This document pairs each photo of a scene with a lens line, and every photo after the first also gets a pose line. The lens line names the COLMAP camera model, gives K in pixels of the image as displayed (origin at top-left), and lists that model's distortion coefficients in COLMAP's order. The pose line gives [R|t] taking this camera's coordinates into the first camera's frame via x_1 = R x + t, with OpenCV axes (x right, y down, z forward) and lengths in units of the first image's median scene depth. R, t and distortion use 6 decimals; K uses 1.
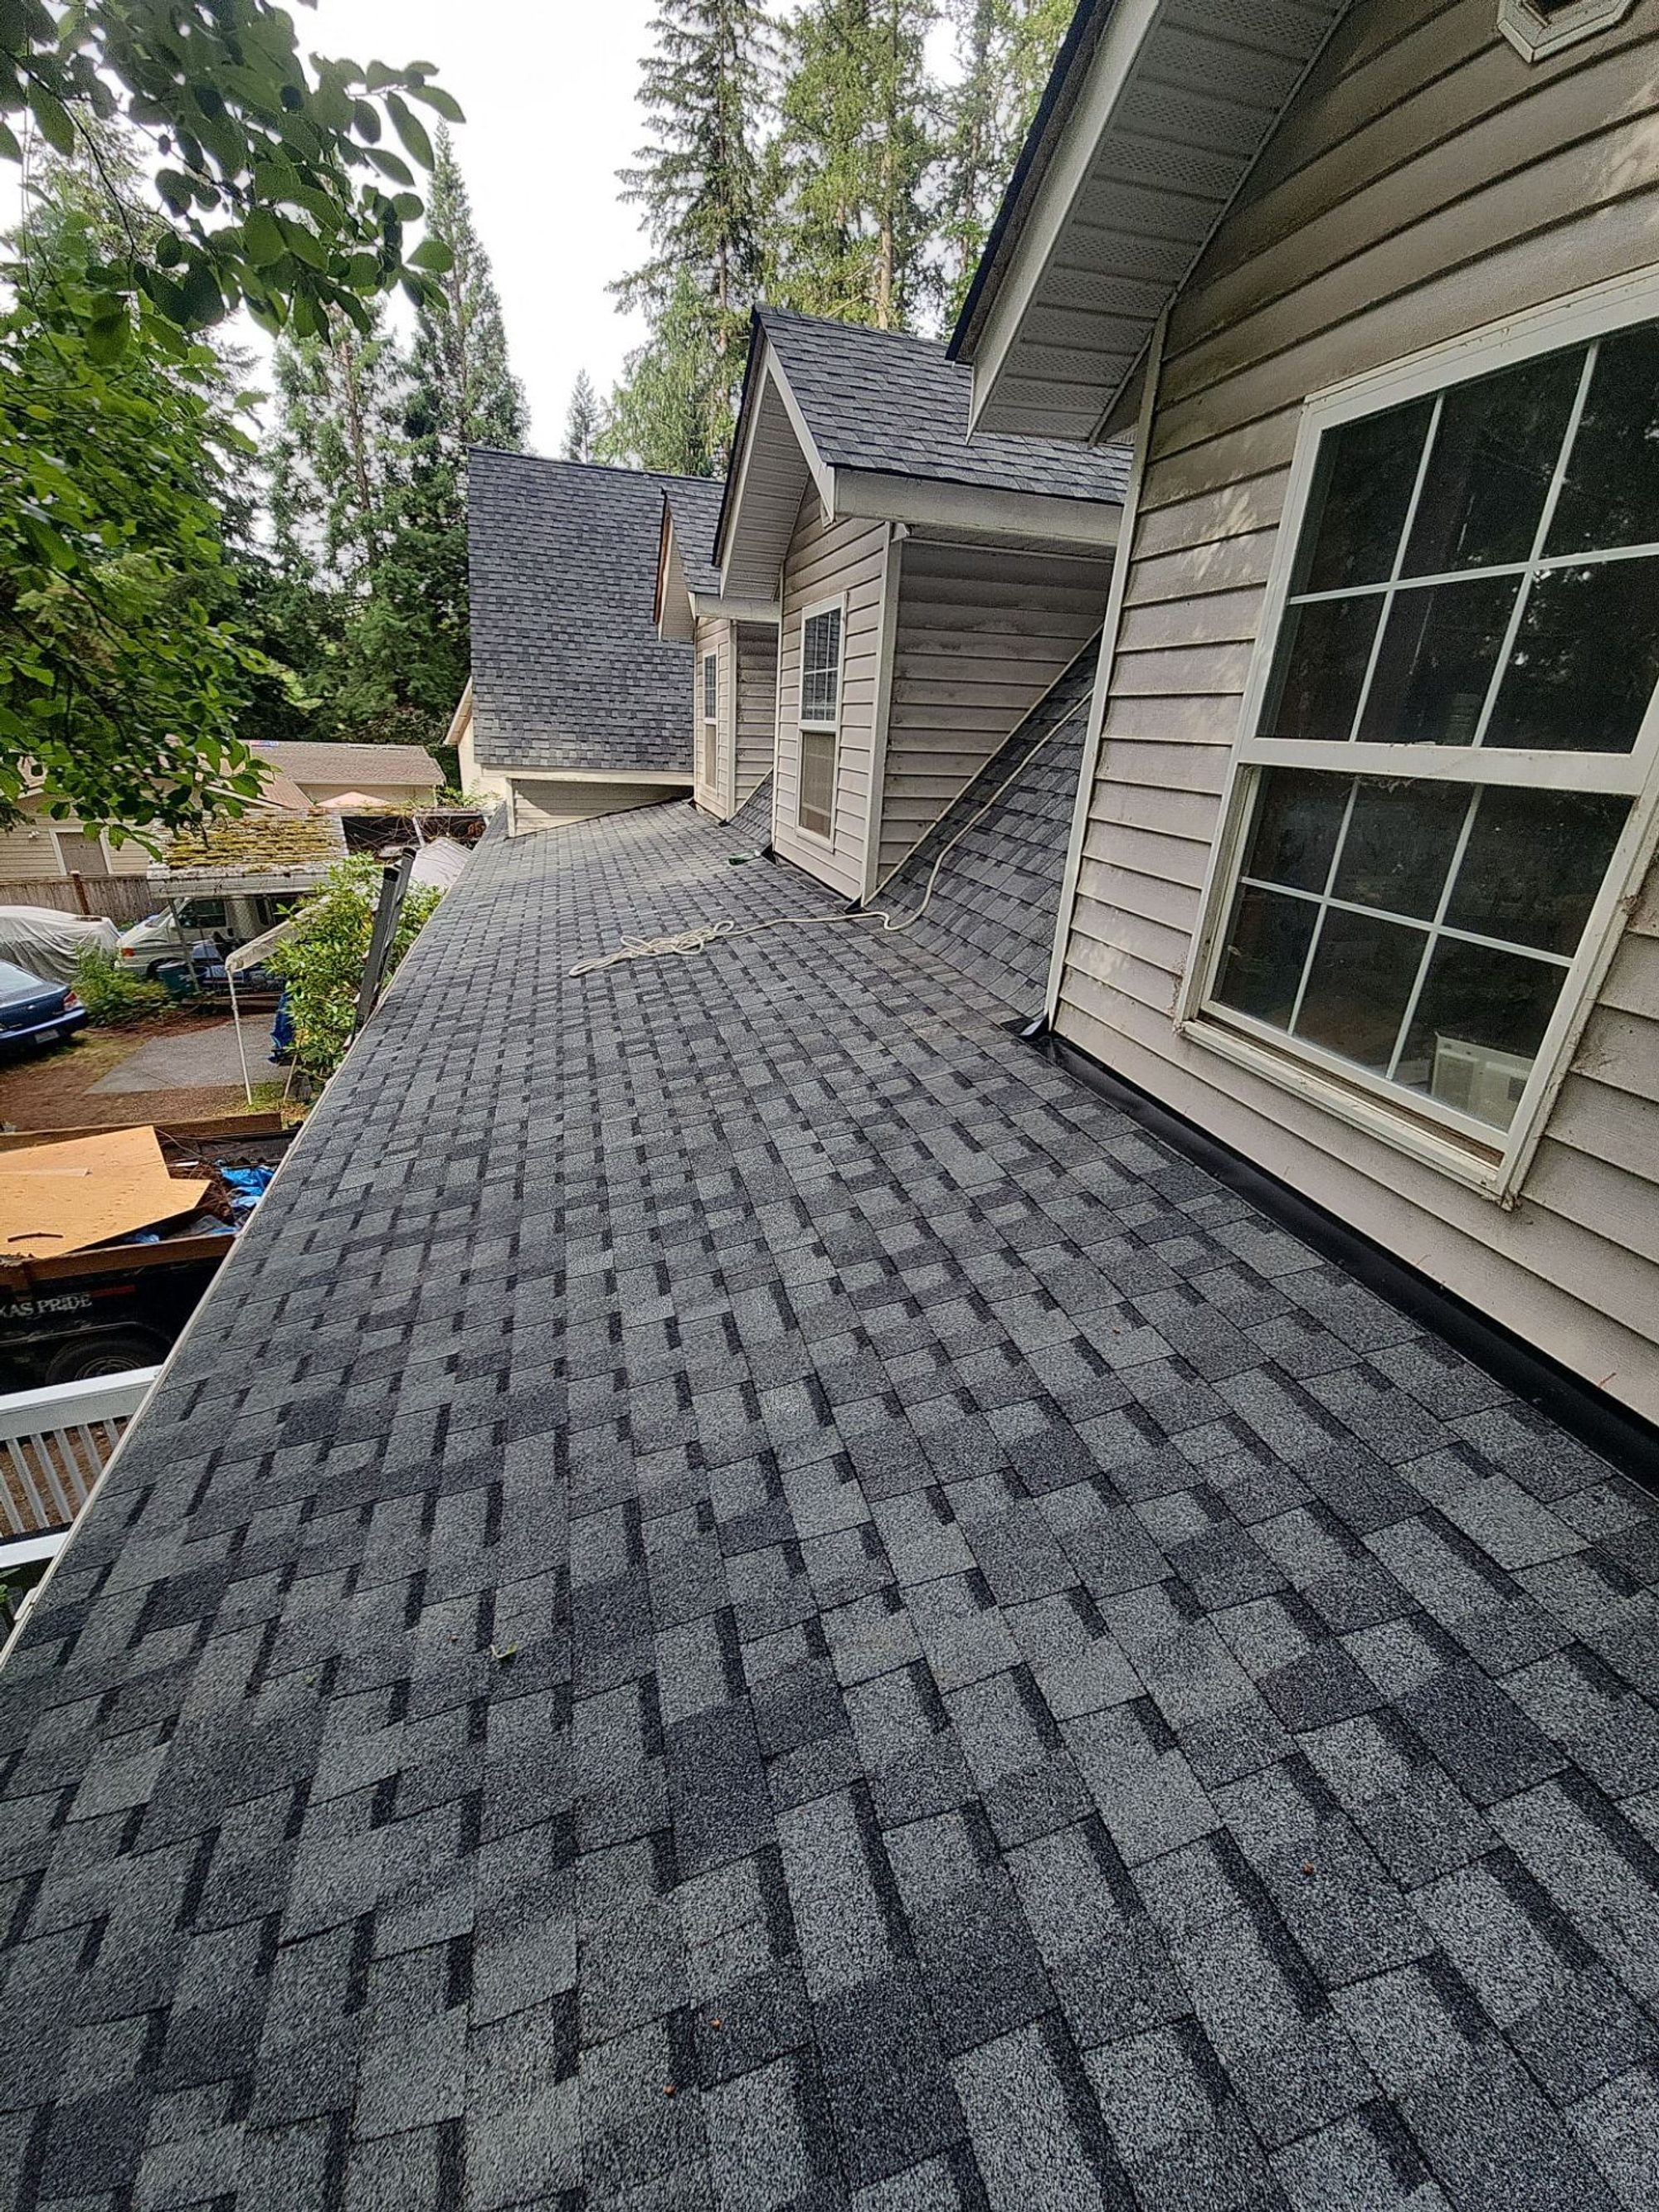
lens RADIAL K [[899.4, 0, 823.1], [0, 899.4, 1103.0], [0, 0, 1]] dist [0.007944, -0.006631]
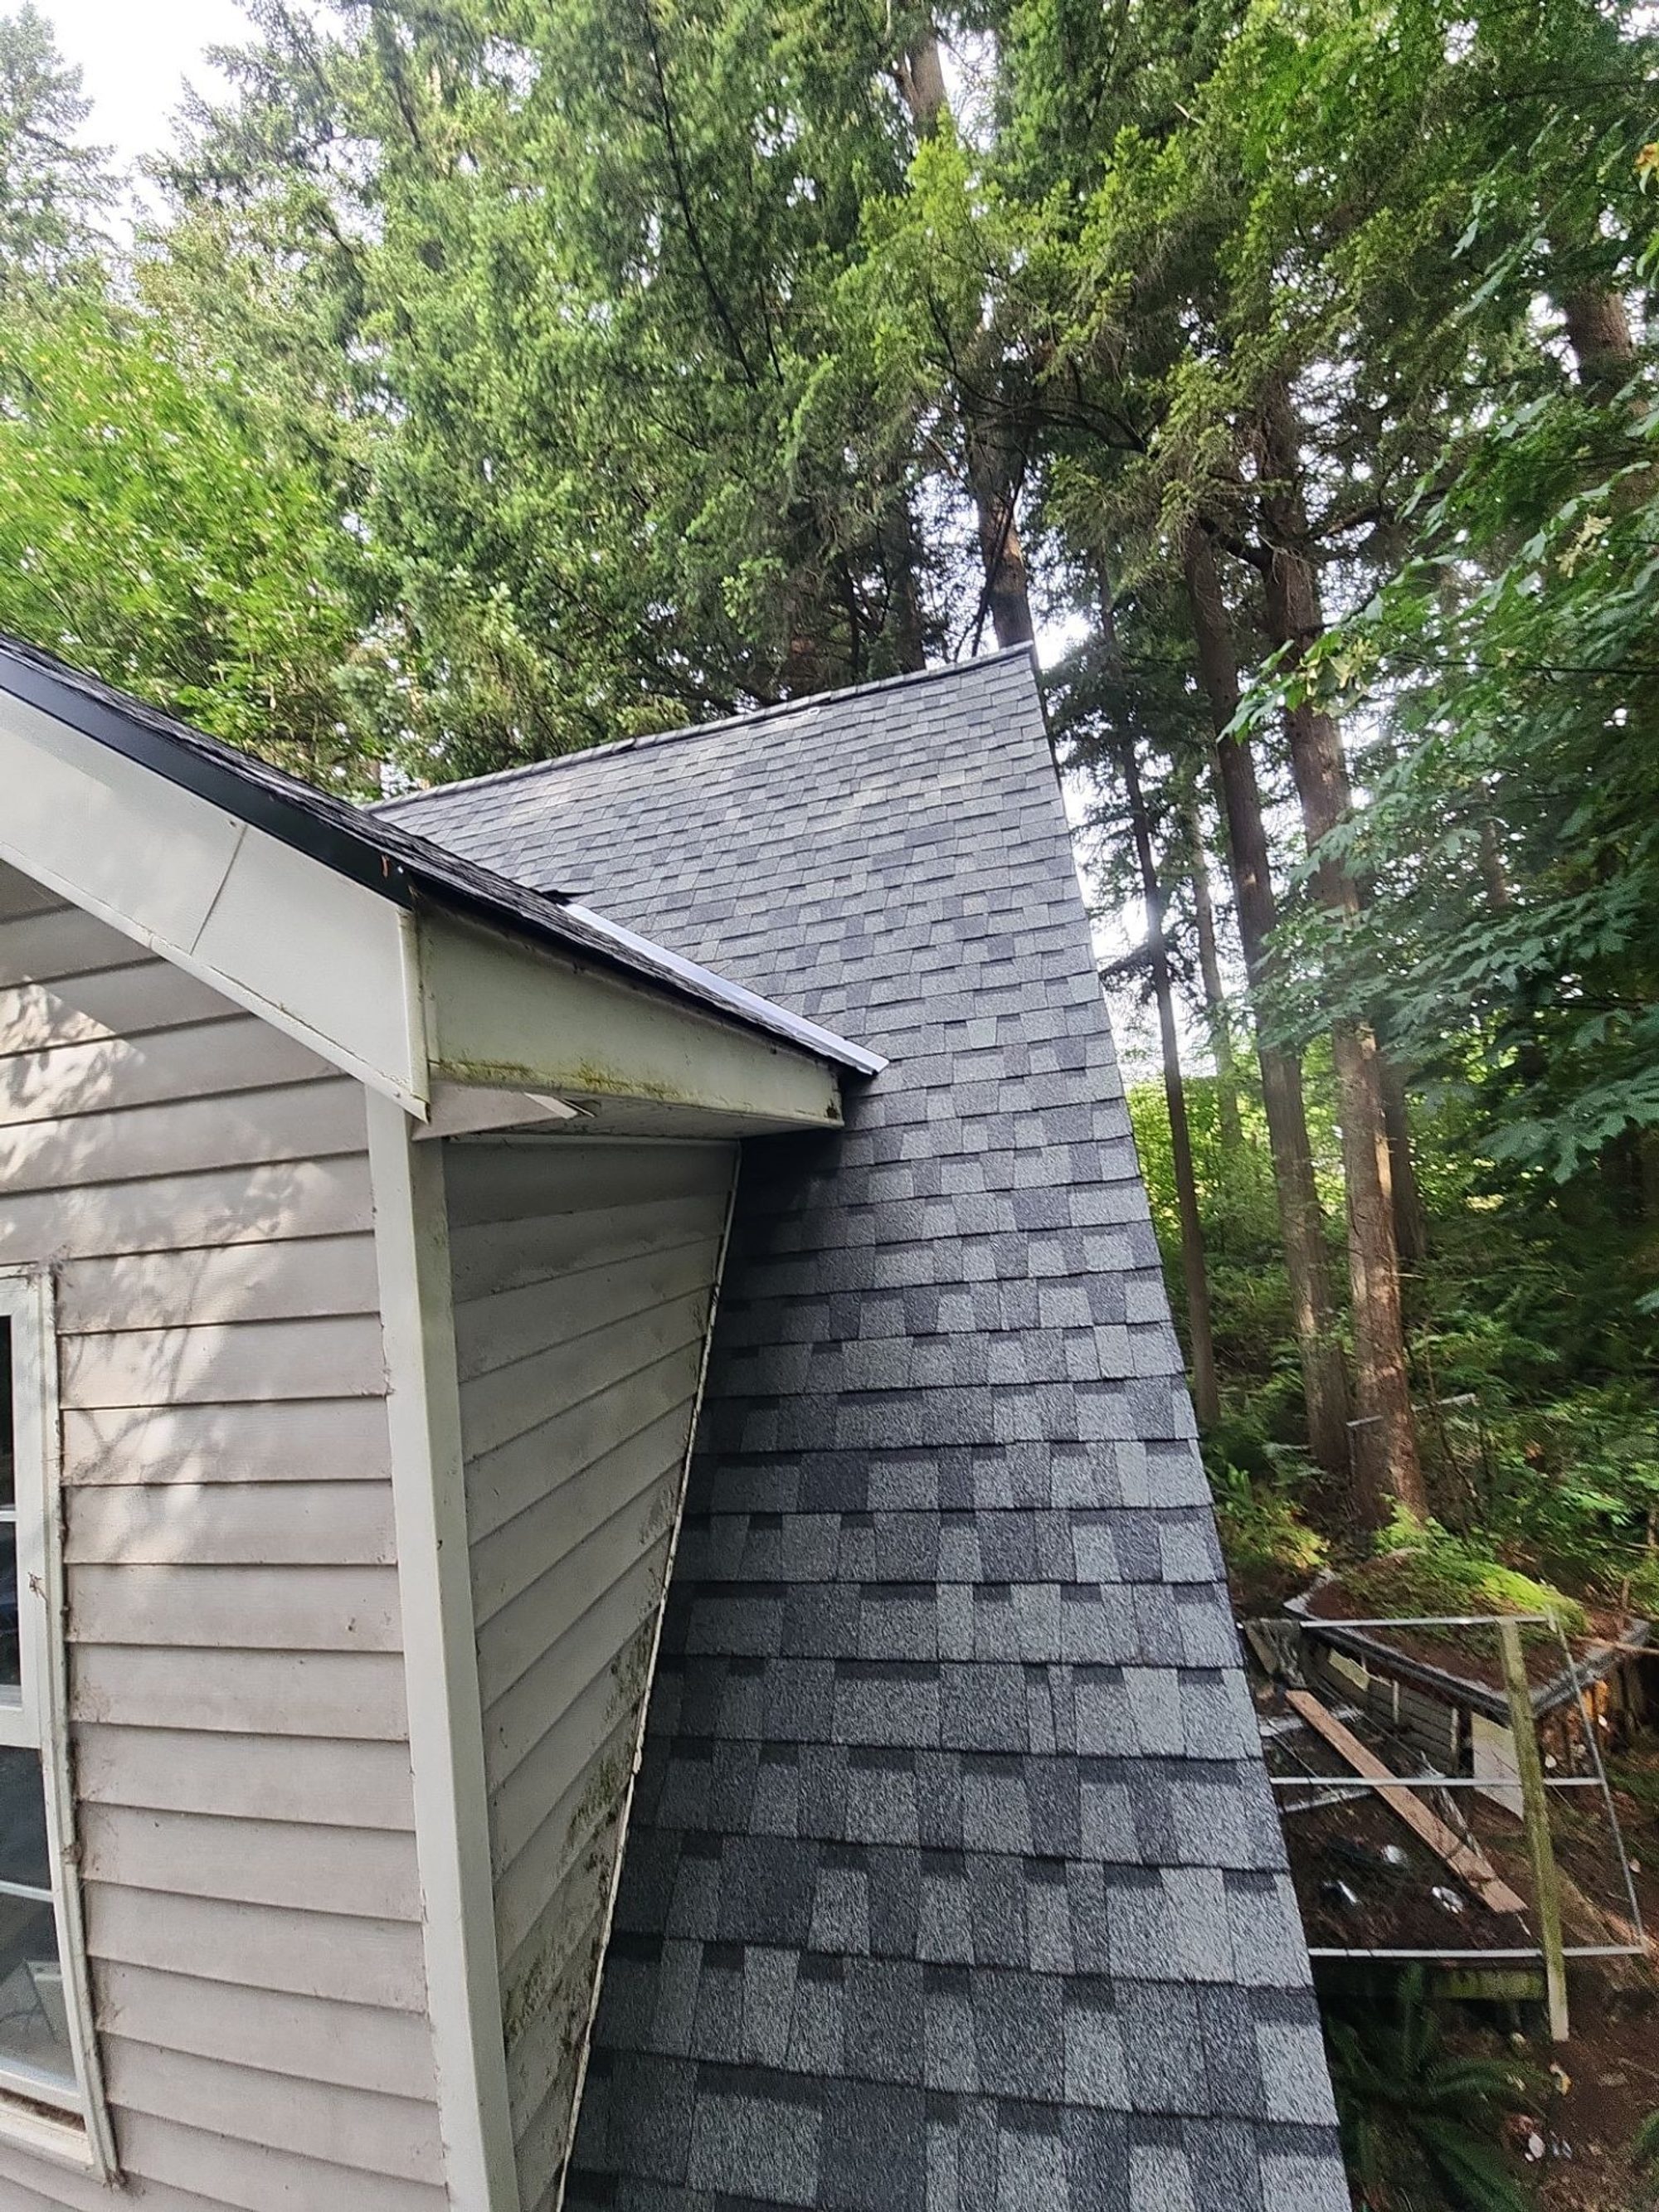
lens RADIAL K [[899.4, 0, 820.0], [0, 899.4, 1105.8], [0, 0, 1]] dist [0.007944, -0.006631]
pose [[0.475254, -0.024010, 0.879521, 0.296369], [0.453698, 0.863165, -0.221594, -0.223950], [-0.753851, 0.504351, 0.421116, -0.285181]]
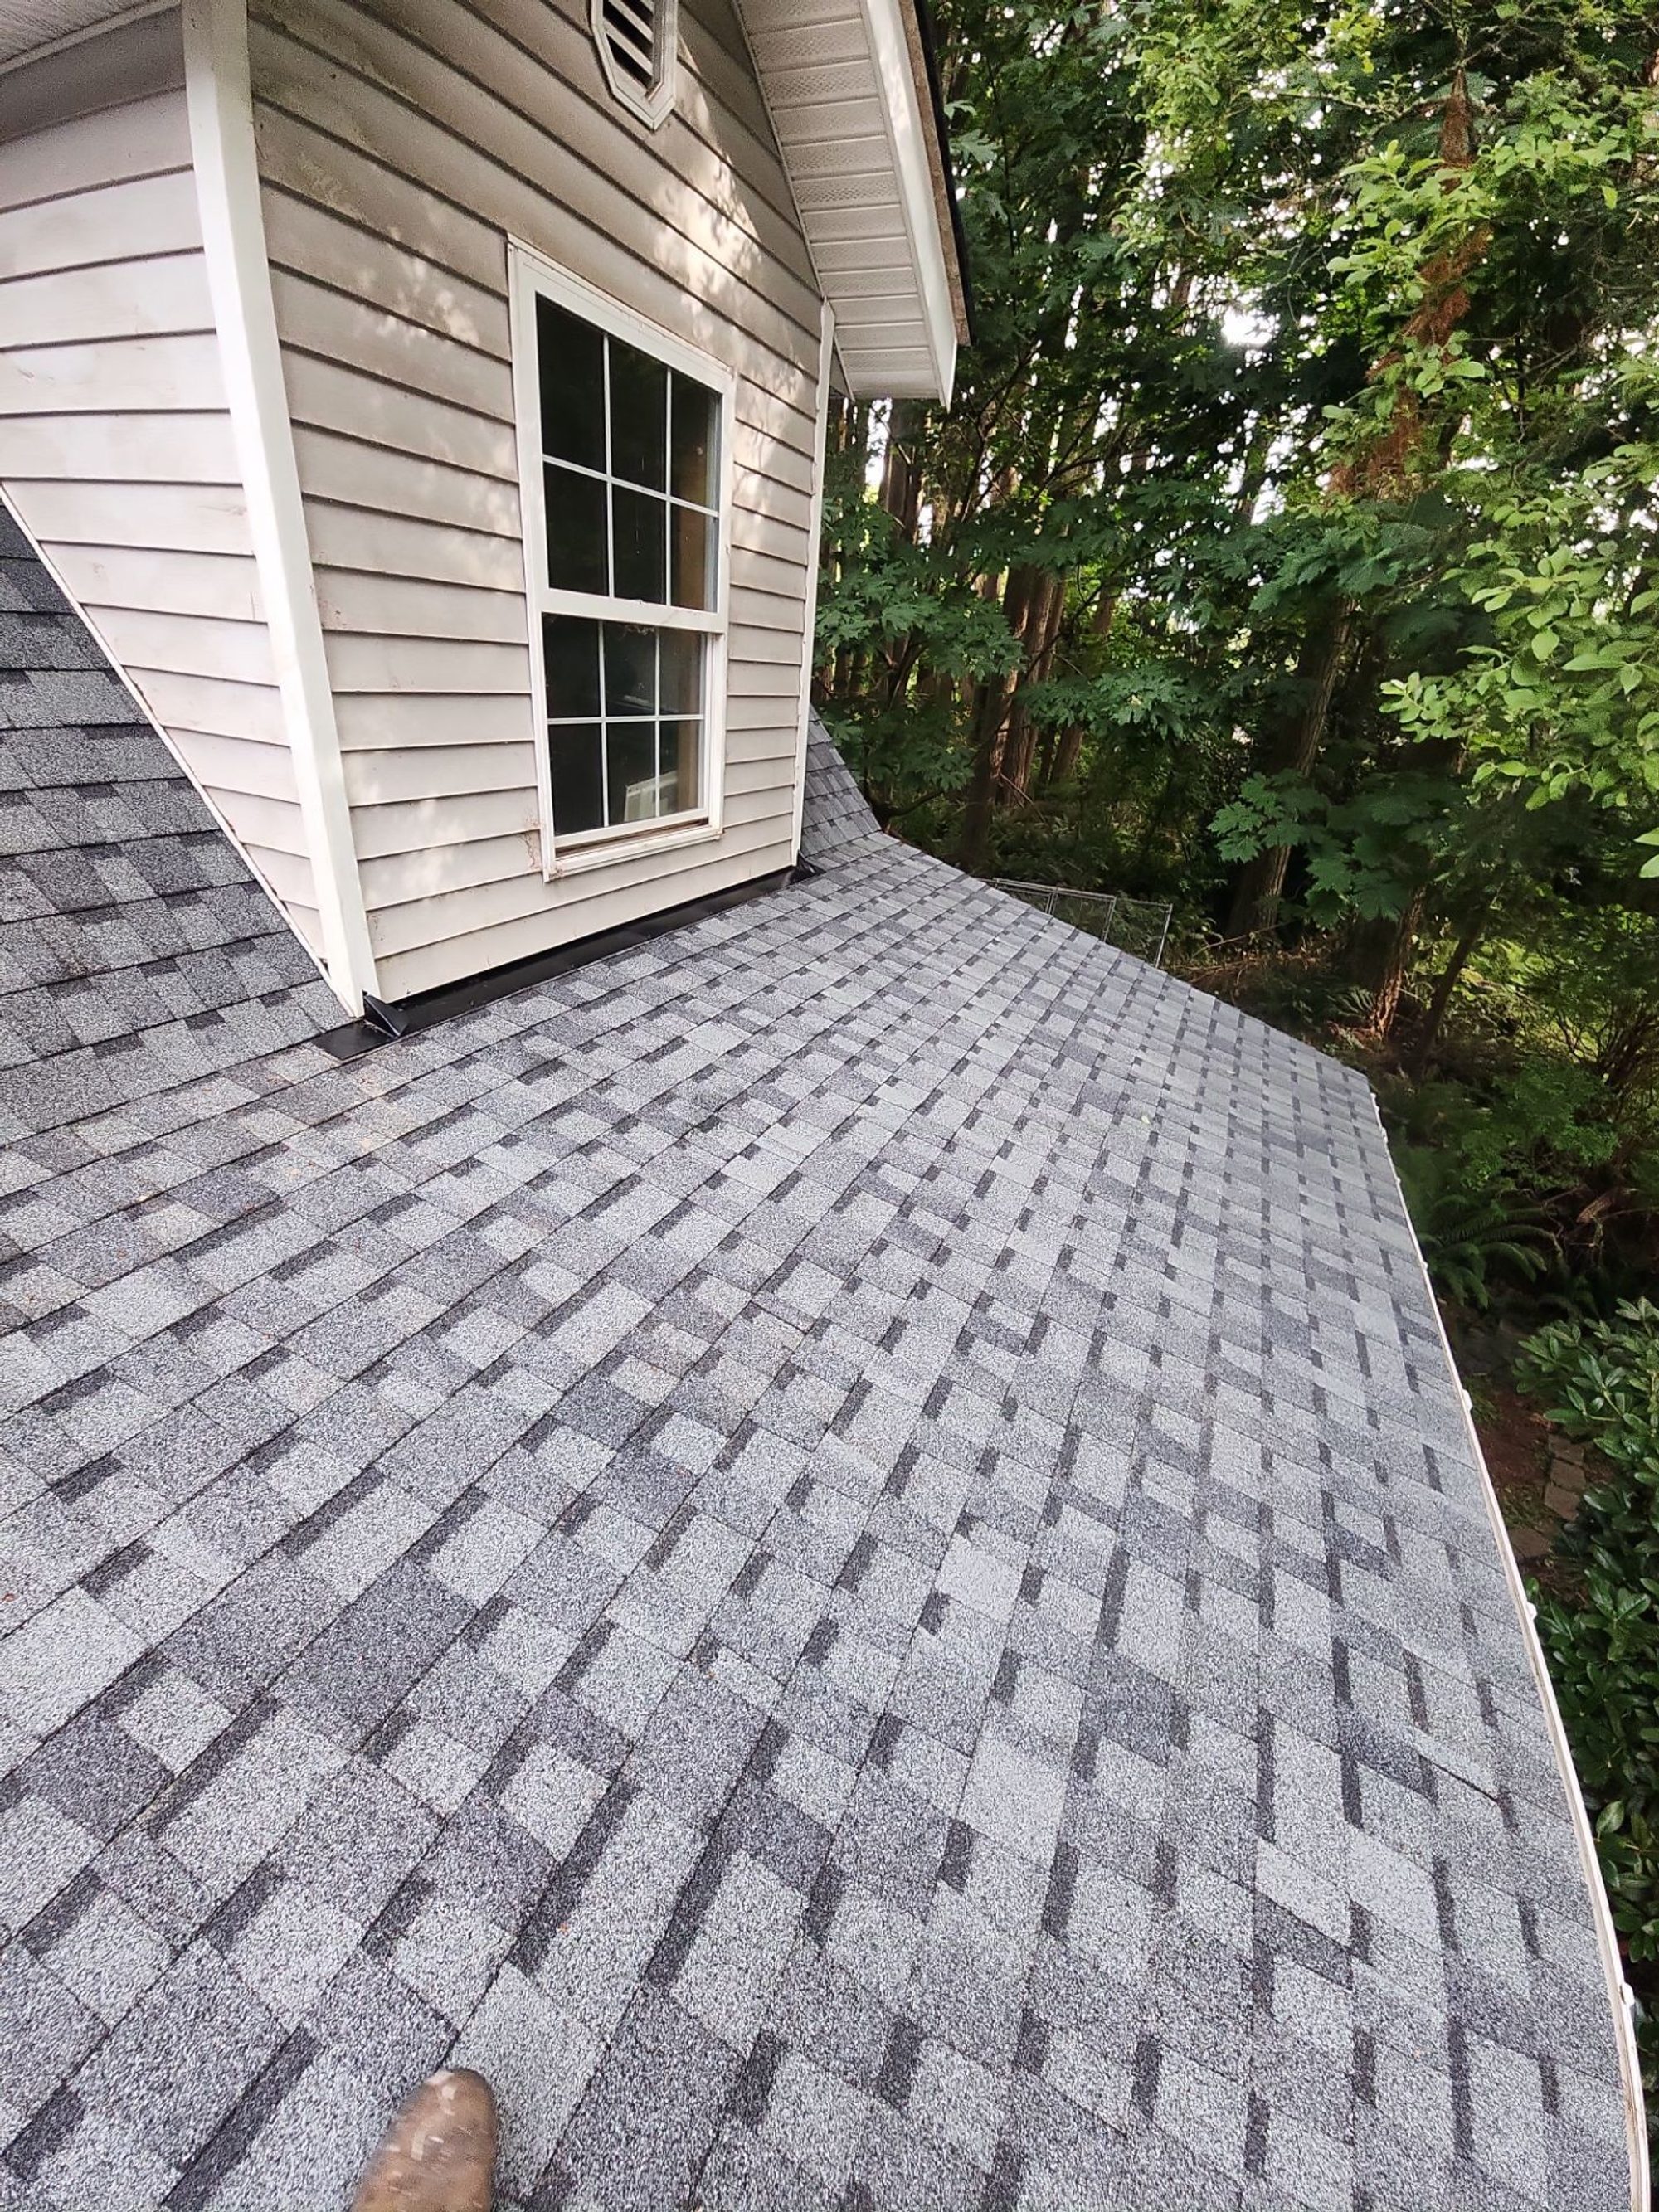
lens RADIAL K [[899.4, 0, 818.4], [0, 899.4, 1103.5], [0, 0, 1]] dist [0.007944, -0.006631]
pose [[-0.758260, -0.386156, 0.525286, -0.606941], [0.141364, 0.689159, 0.710687, -0.720901], [-0.636441, 0.613142, -0.467974, 1.724194]]
